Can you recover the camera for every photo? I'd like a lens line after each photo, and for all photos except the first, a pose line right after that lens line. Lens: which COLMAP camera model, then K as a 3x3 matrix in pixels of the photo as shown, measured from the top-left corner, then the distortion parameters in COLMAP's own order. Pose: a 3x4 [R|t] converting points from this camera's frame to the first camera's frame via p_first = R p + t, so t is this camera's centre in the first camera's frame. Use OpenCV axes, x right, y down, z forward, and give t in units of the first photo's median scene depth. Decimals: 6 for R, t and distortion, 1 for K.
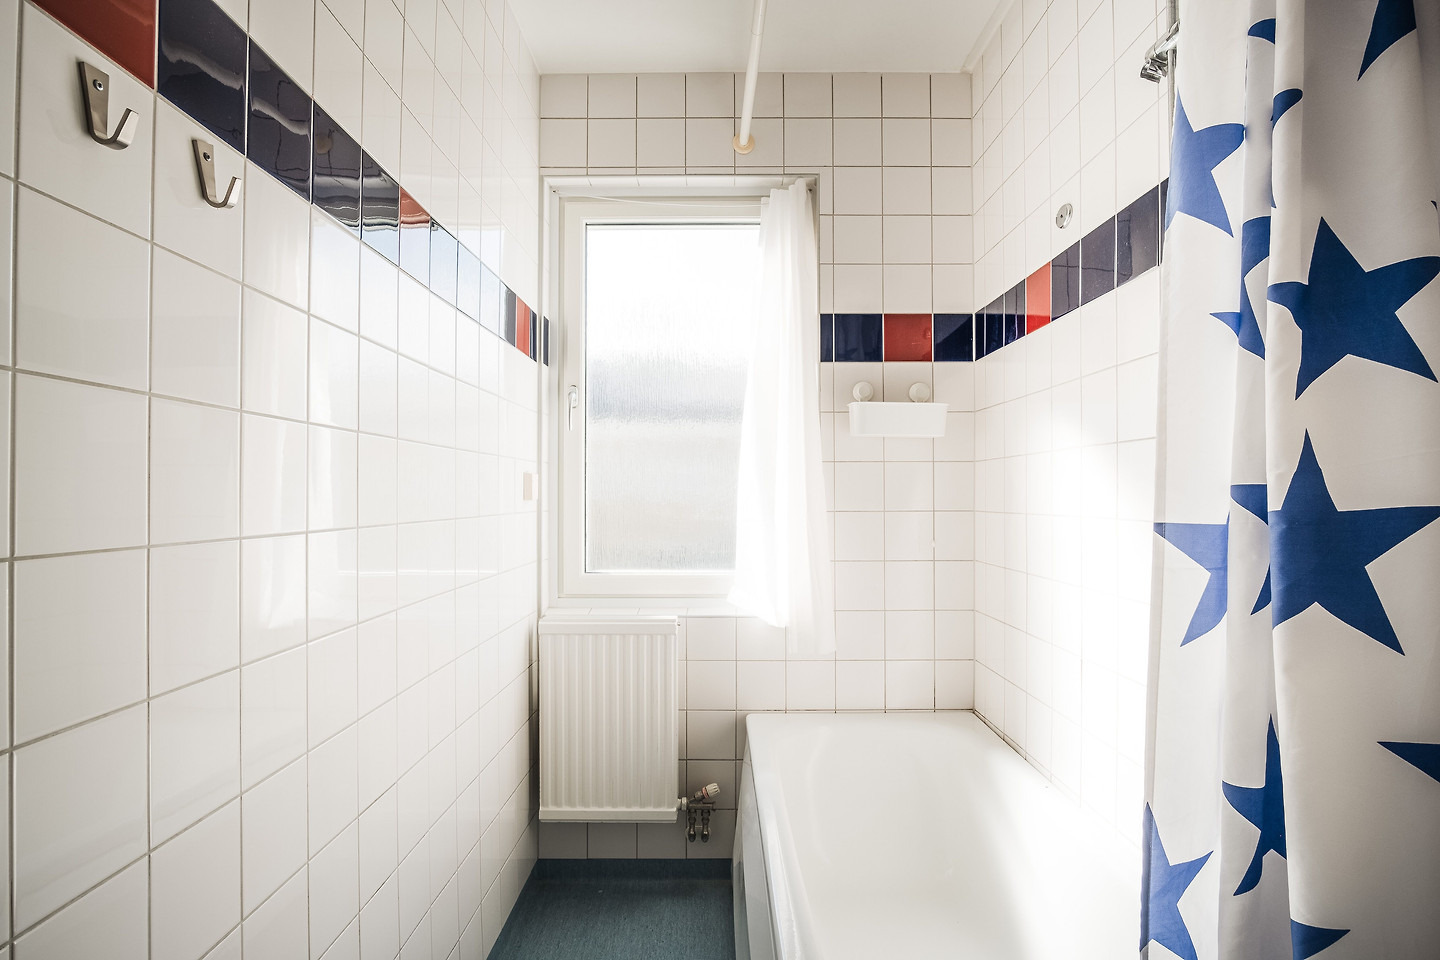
lens RADIAL K [[792.4, 0, 714.2], [0, 792.4, 489.3], [0, 0, 1]] dist [-0.030824, 0.000573]
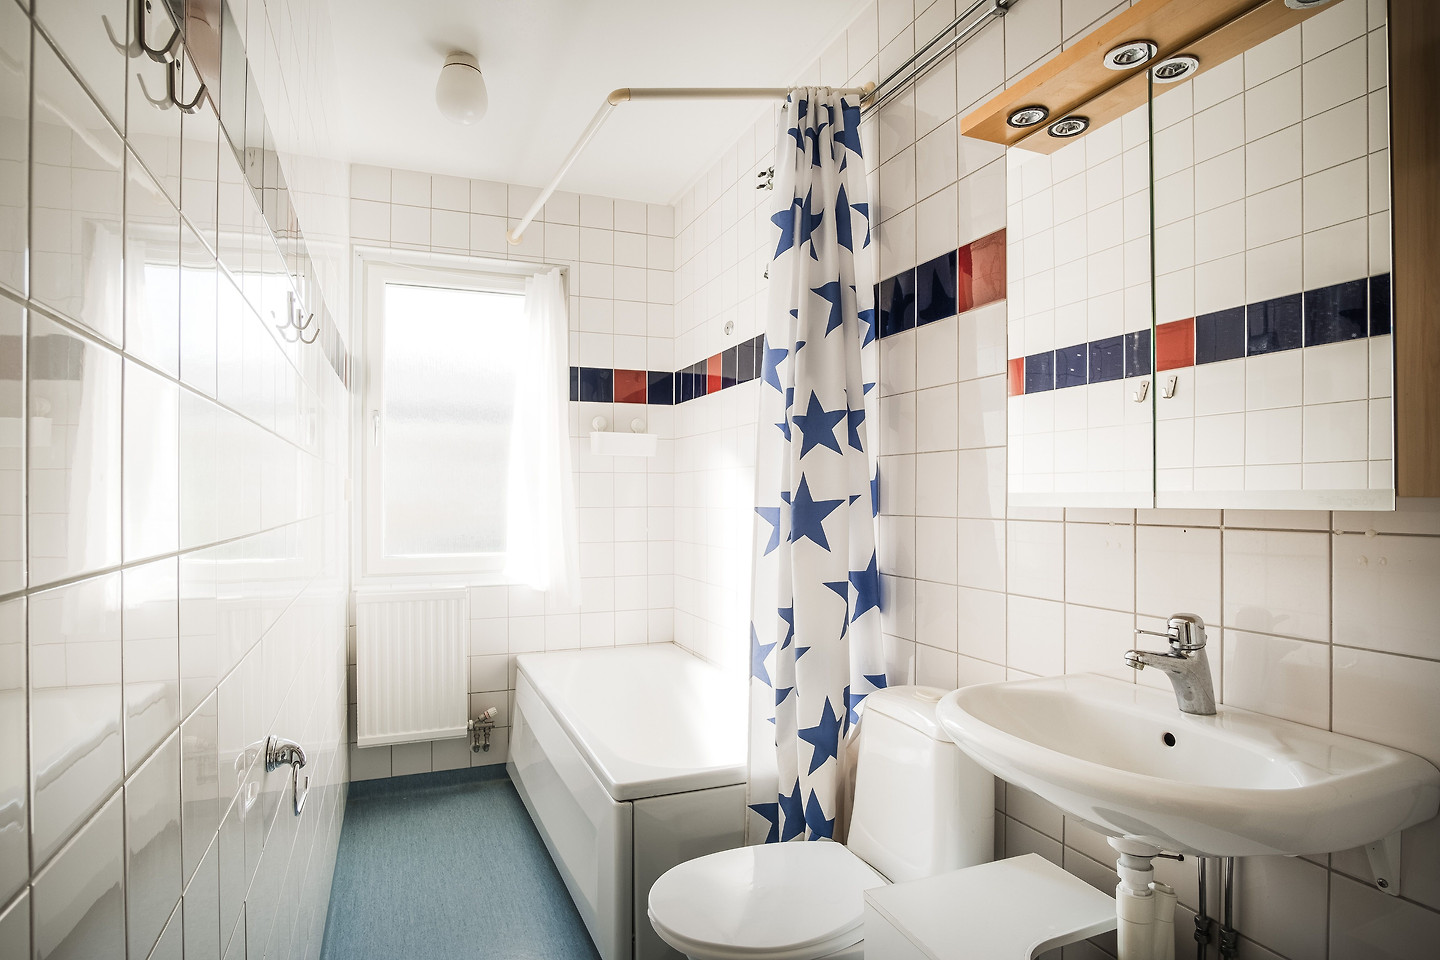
lens RADIAL K [[792.4, 0, 714.2], [0, 792.4, 489.3], [0, 0, 1]] dist [-0.030824, 0.000573]
pose [[0.927448, 0.003369, 0.373936, -0.156041], [-0.002619, 0.999993, -0.002513, -0.001988], [-0.373942, 0.001351, 0.927451, -0.405276]]
